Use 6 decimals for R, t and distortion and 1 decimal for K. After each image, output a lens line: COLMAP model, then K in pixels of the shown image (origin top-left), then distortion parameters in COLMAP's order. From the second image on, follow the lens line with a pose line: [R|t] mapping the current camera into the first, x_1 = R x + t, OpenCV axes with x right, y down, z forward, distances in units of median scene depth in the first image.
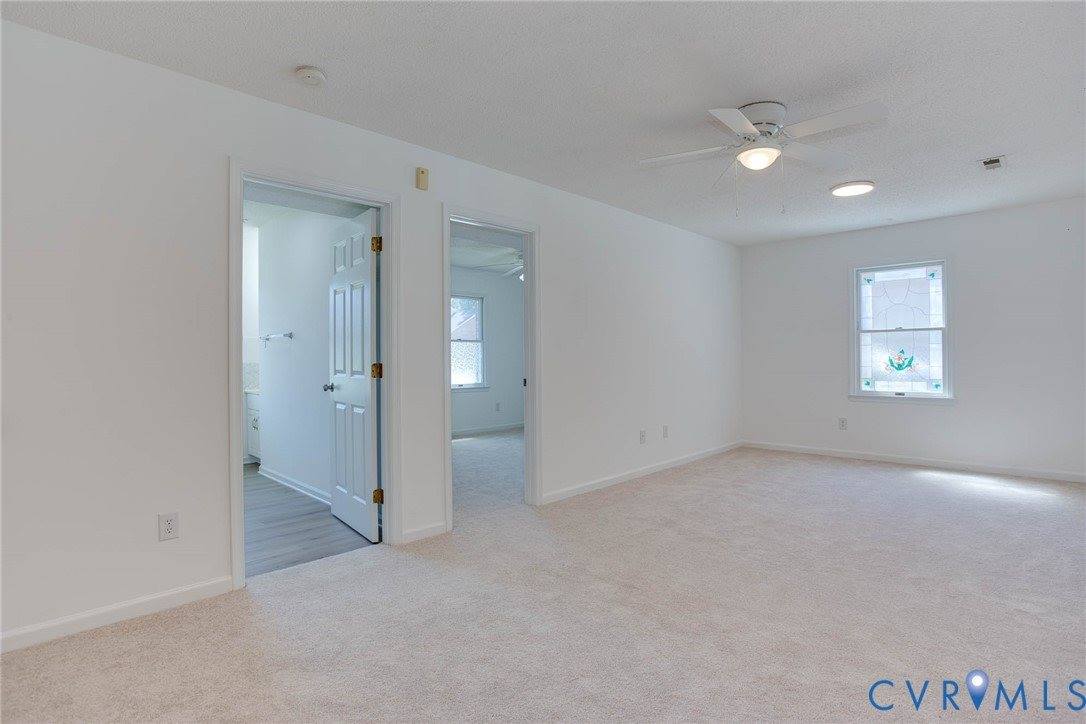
lens RADIAL K [[537.9, 0, 548.4], [0, 537.9, 359.7], [0, 0, 1]] dist [-0.044886, 0.004264]
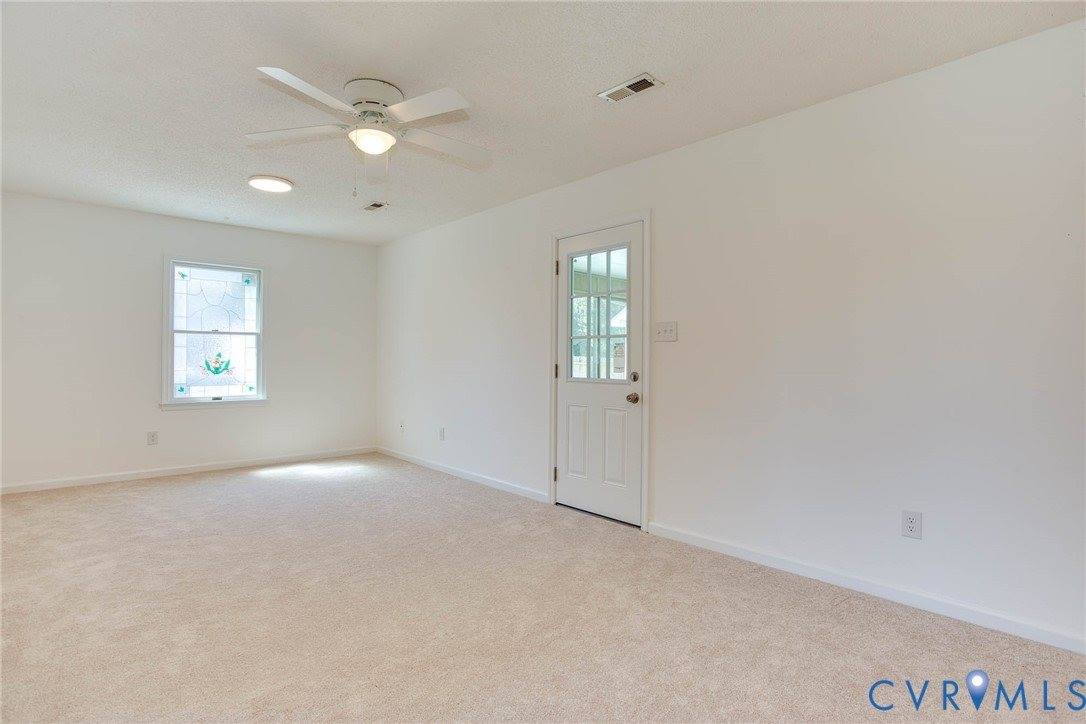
lens RADIAL K [[537.9, 0, 548.9], [0, 537.9, 361.3], [0, 0, 1]] dist [-0.044886, 0.004264]
pose [[0.042955, 0.005995, 0.999059, -0.278429], [0.002917, 0.999977, -0.006126, 0.004299], [-0.999073, 0.003177, 0.042936, 0.350243]]
